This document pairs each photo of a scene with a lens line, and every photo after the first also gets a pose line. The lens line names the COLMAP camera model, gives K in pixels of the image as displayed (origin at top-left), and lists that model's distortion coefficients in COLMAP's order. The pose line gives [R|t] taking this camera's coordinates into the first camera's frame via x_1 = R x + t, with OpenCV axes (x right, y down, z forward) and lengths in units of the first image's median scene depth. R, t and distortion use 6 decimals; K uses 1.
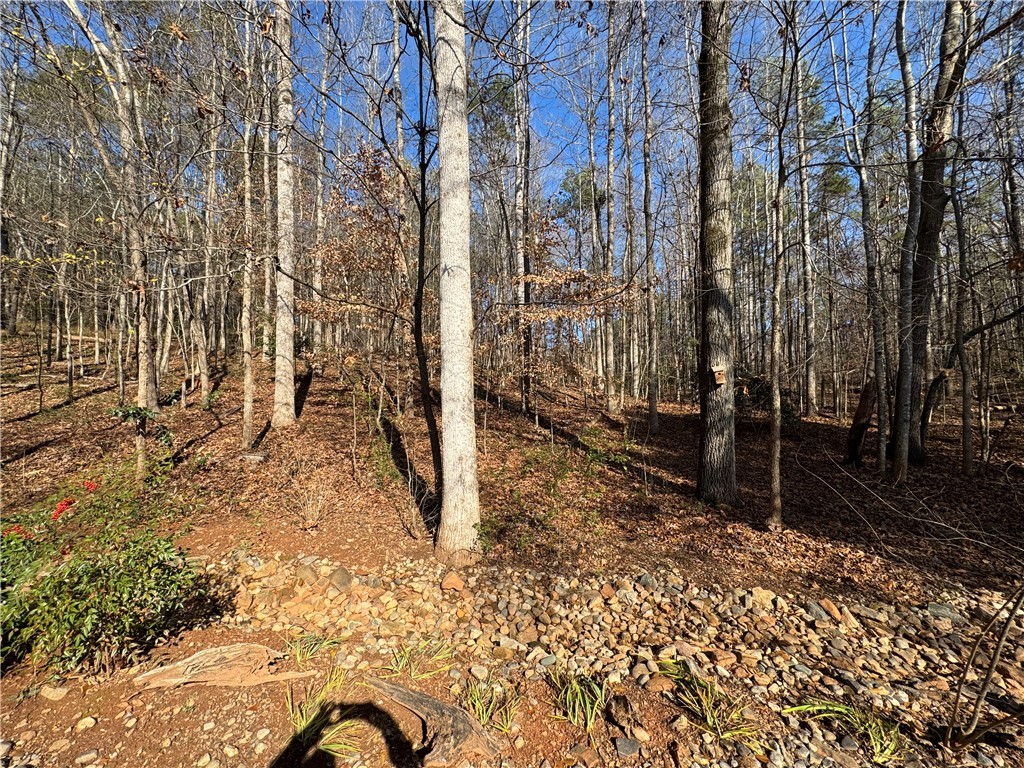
lens RADIAL K [[406.5, 0, 512.5], [0, 406.5, 385.8], [0, 0, 1]] dist [-0.001895, -0.000286]
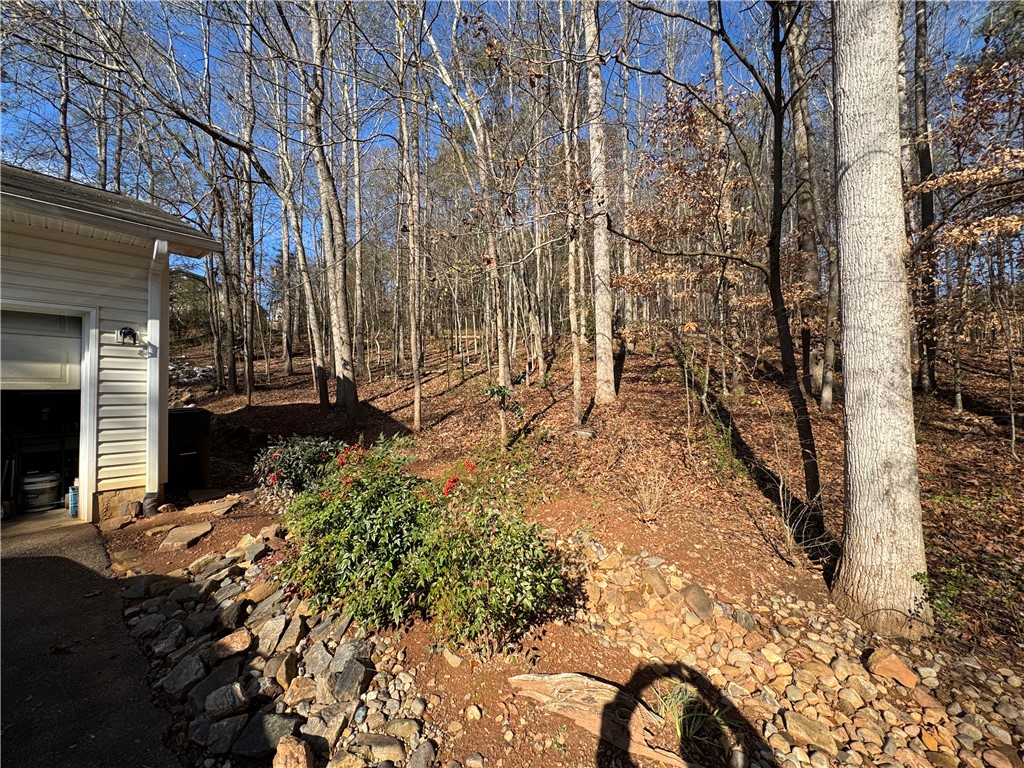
lens RADIAL K [[406.5, 0, 512.5], [0, 406.5, 385.8], [0, 0, 1]] dist [-0.001895, -0.000286]
pose [[0.755887, -0.007724, -0.654656, -0.097370], [0.045091, 0.998170, 0.040287, 0.005319], [0.653147, -0.059972, 0.754852, 0.106793]]
